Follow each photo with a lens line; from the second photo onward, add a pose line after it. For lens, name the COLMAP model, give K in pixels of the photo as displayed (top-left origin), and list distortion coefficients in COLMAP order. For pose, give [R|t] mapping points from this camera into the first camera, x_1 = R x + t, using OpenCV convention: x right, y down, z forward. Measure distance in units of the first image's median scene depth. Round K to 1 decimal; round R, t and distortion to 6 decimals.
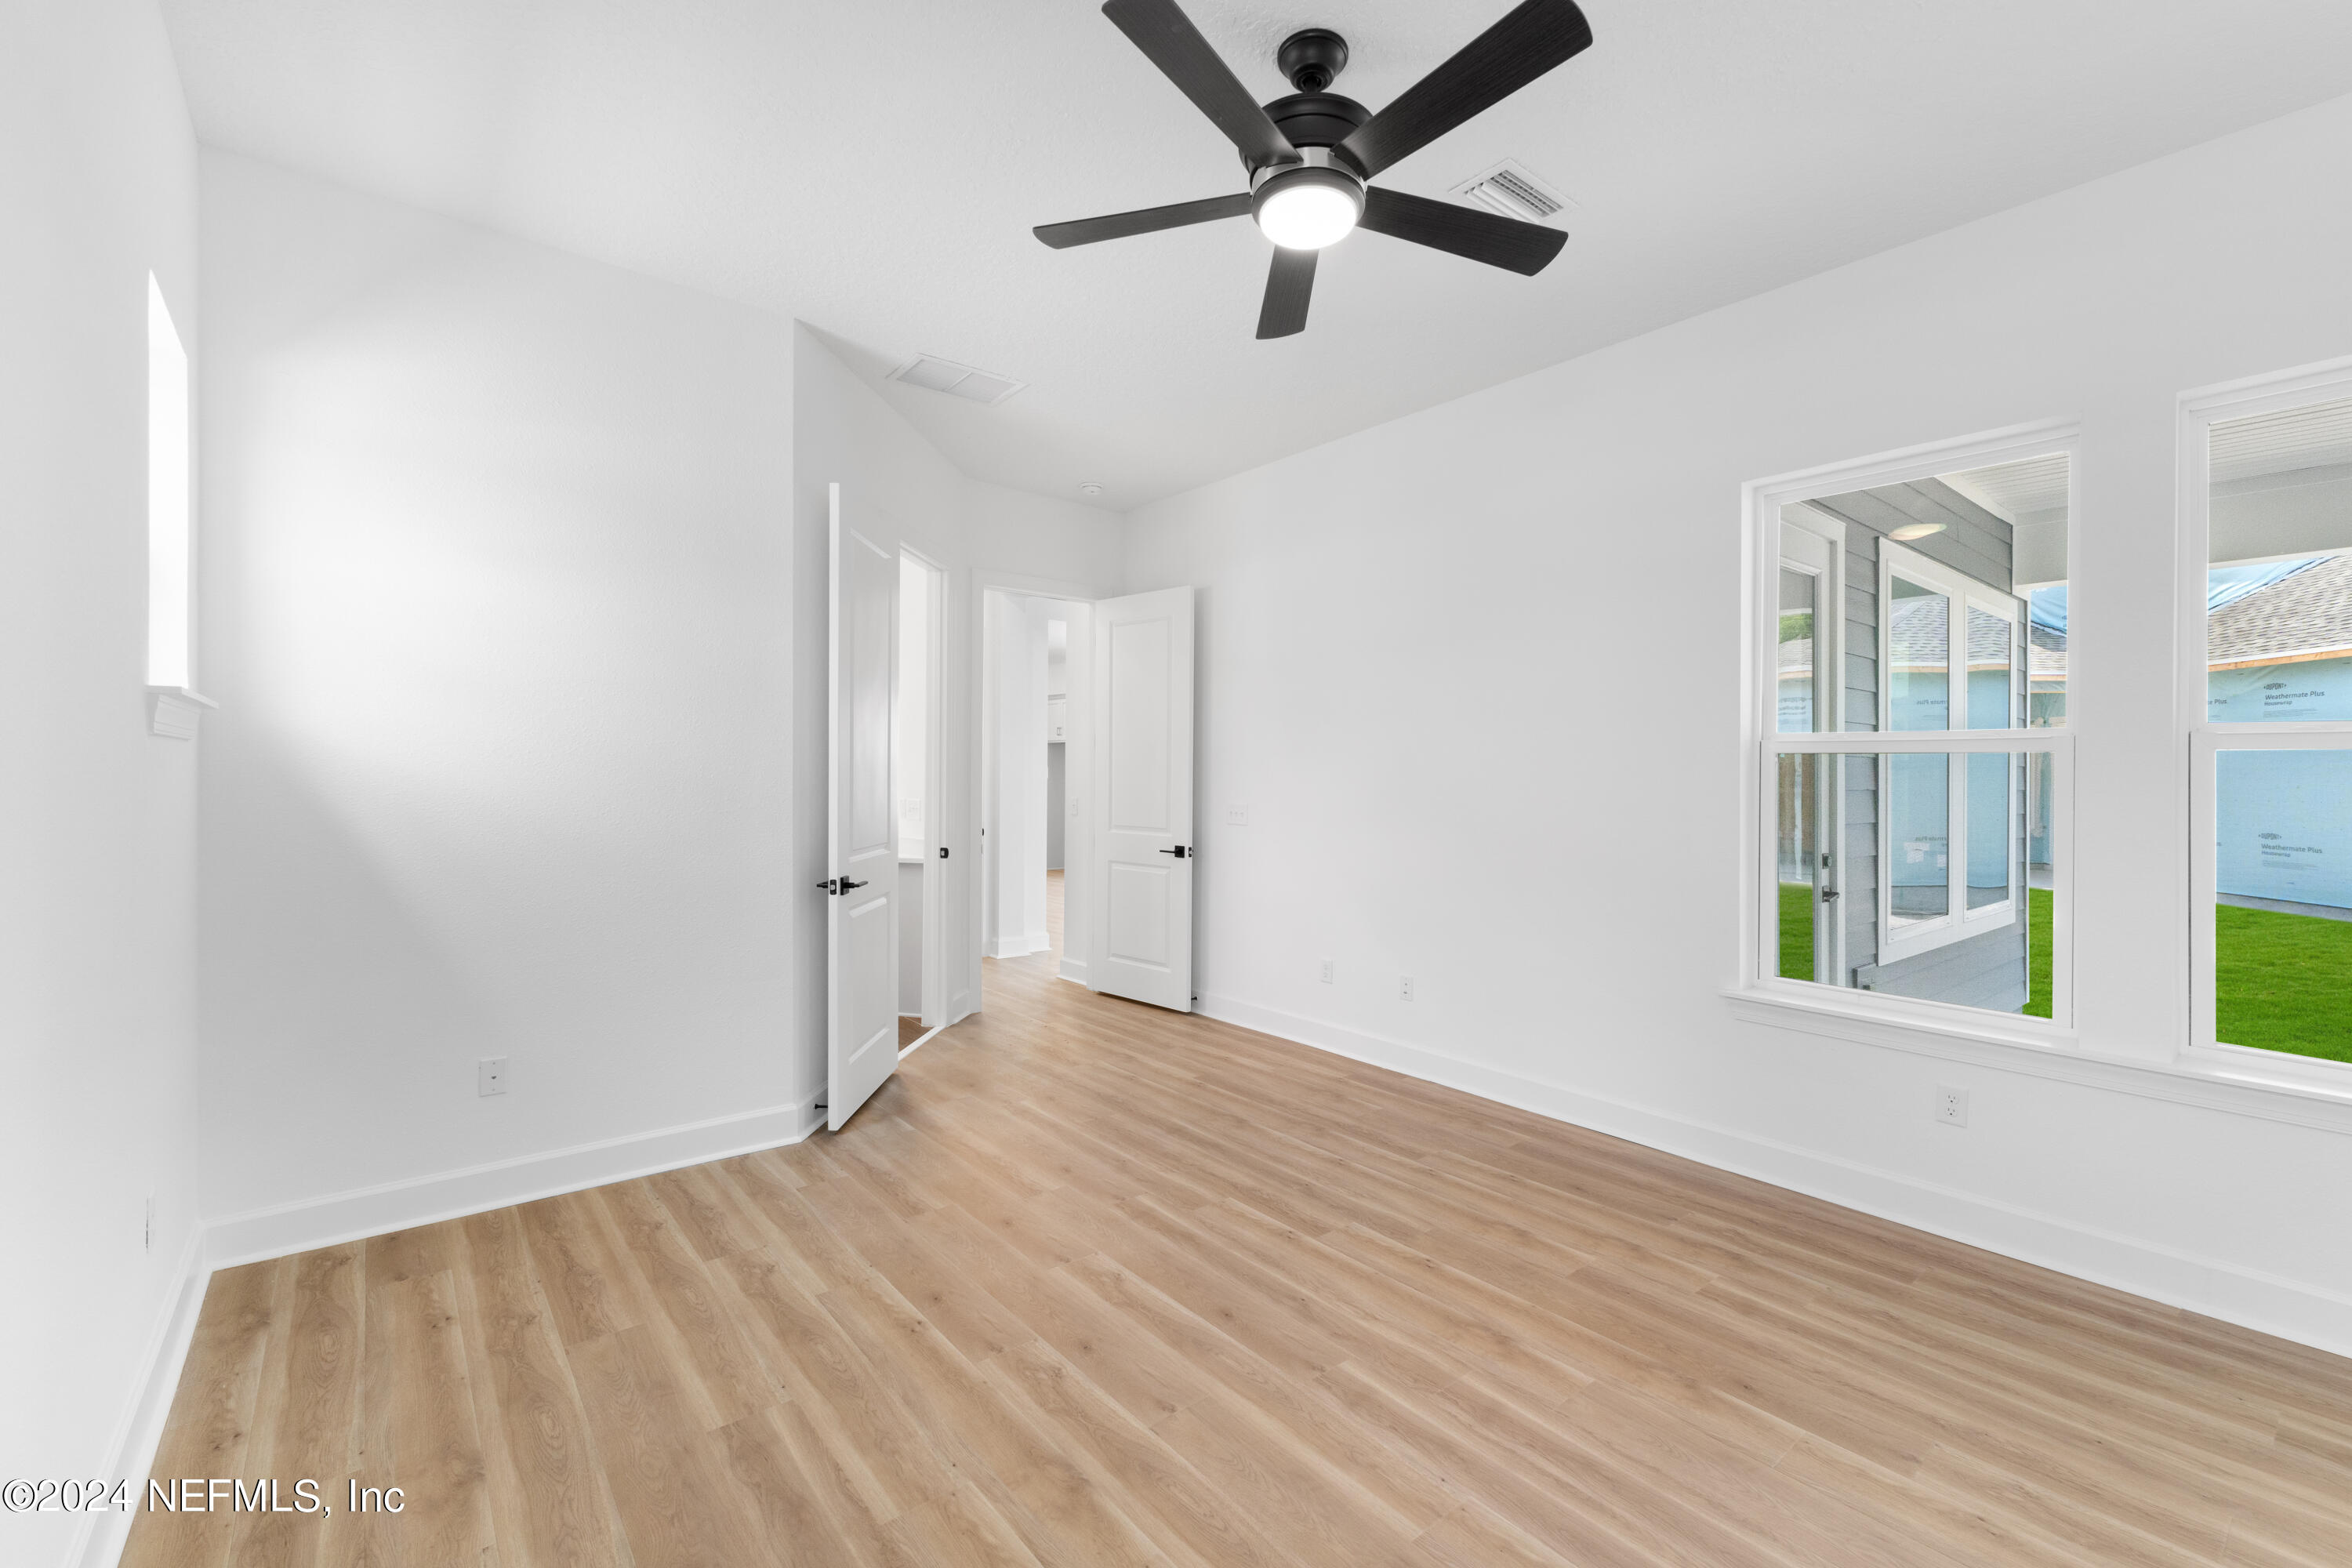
lens RADIAL K [[1008.3, 0, 1179.8], [0, 1008.3, 776.9], [0, 0, 1]] dist [0.013582, -0.000051]
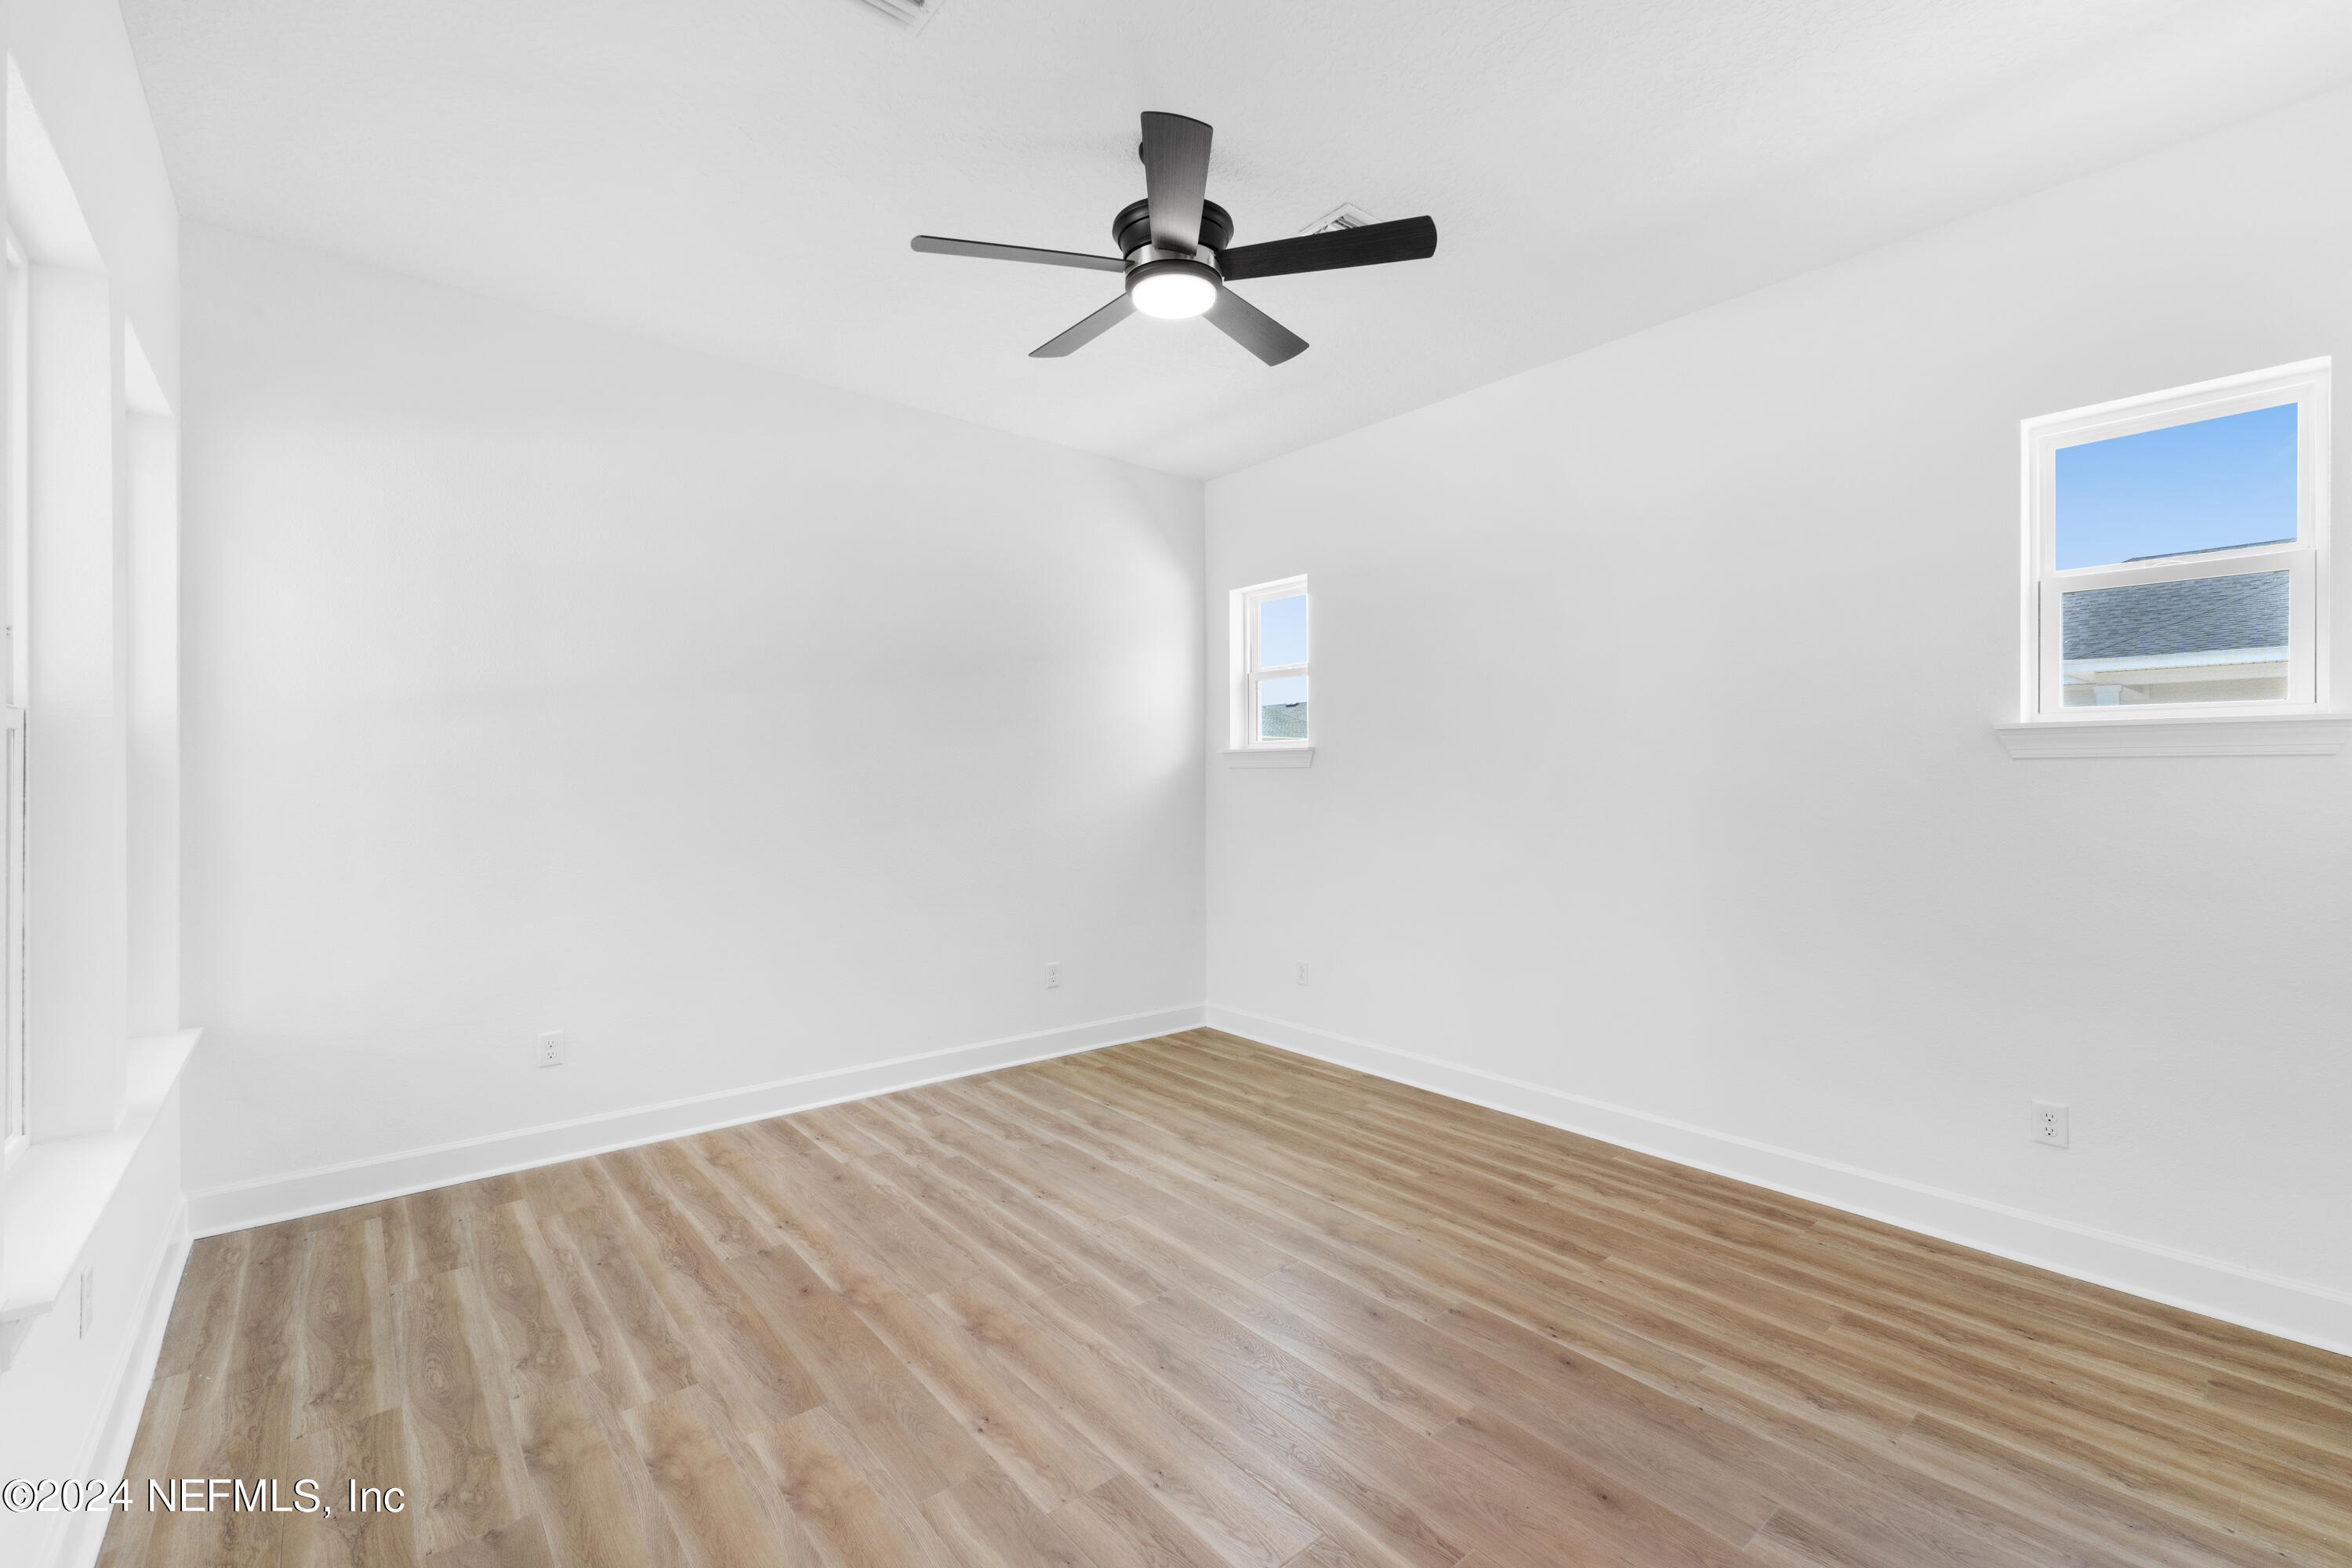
lens RADIAL K [[1008.3, 0, 1179.8], [0, 1008.3, 776.9], [0, 0, 1]] dist [0.013582, -0.000051]
pose [[-0.999755, -0.011561, -0.018862, 0.136243], [-0.011495, 0.999927, -0.003631, -0.000802], [0.018902, -0.003414, -0.999816, 2.005563]]
